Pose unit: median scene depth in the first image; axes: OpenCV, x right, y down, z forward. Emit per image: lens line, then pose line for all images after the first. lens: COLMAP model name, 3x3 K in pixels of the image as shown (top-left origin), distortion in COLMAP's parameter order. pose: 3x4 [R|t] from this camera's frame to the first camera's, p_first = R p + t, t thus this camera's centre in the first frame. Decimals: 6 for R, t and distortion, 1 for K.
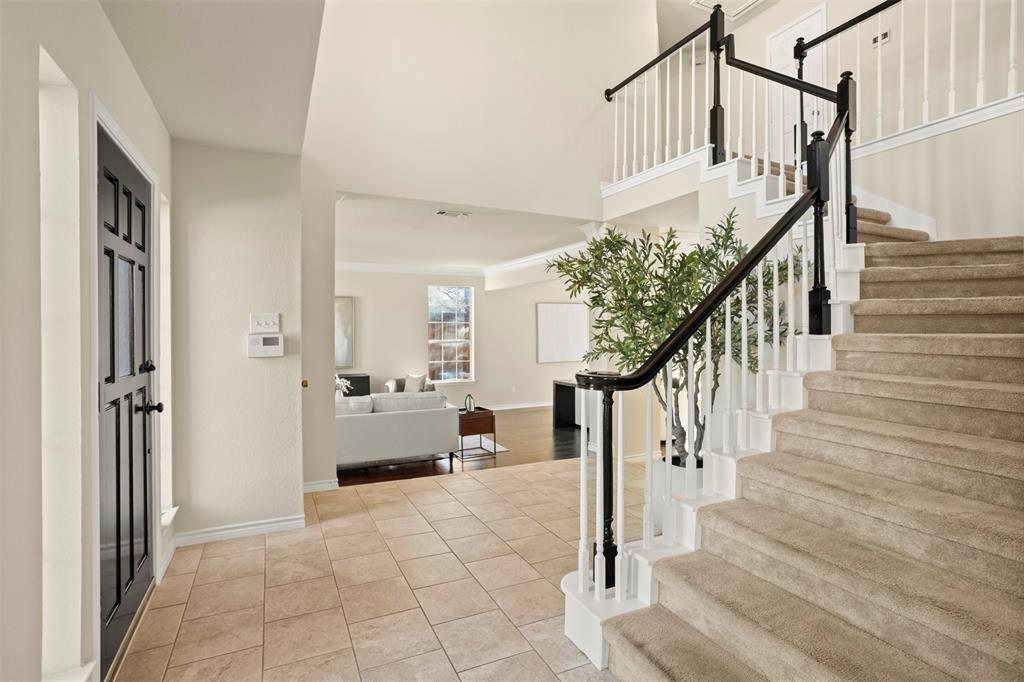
lens RADIAL K [[495.6, 0, 510.4], [0, 495.6, 331.7], [0, 0, 1]] dist [-0.048278, 0.027192]
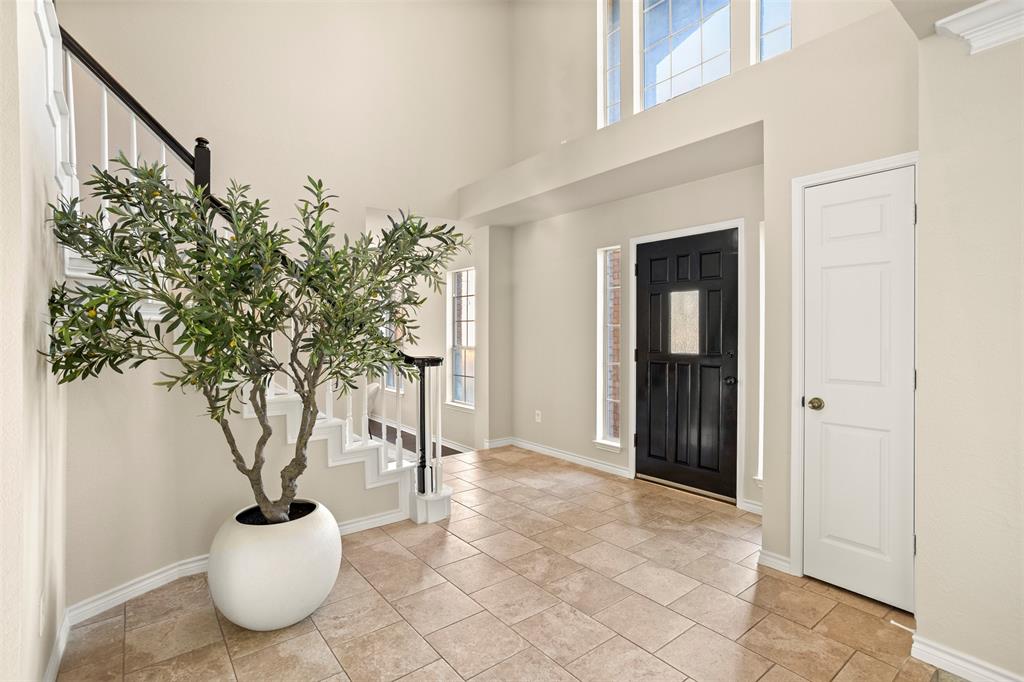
lens RADIAL K [[495.6, 0, 510.4], [0, 495.6, 331.7], [0, 0, 1]] dist [-0.048278, 0.027192]
pose [[-0.976249, 0.004228, -0.216609, 0.196965], [0.002652, 0.999968, 0.007567, -0.005807], [0.216634, 0.006813, -0.976229, 1.922049]]
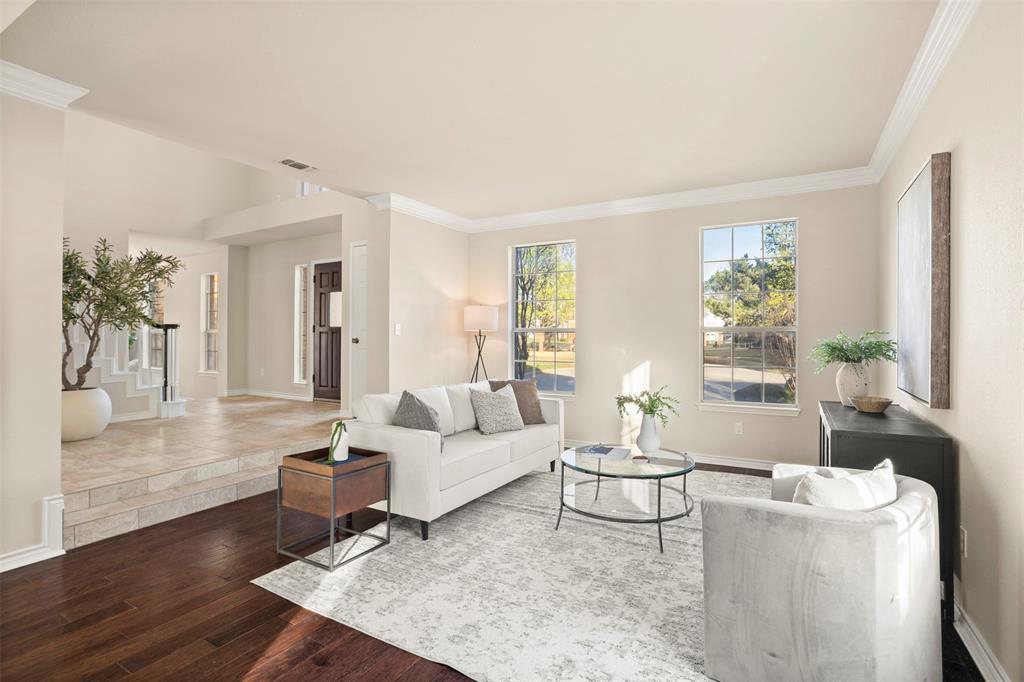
lens RADIAL K [[495.9, 0, 513.4], [0, 495.9, 332.8], [0, 0, 1]] dist [-0.074560, 0.042385]
pose [[-0.823369, -0.003948, -0.567493, 0.092698], [-0.002823, 0.999992, -0.002861, 0.104103], [0.567500, -0.000754, -0.823373, 3.267944]]
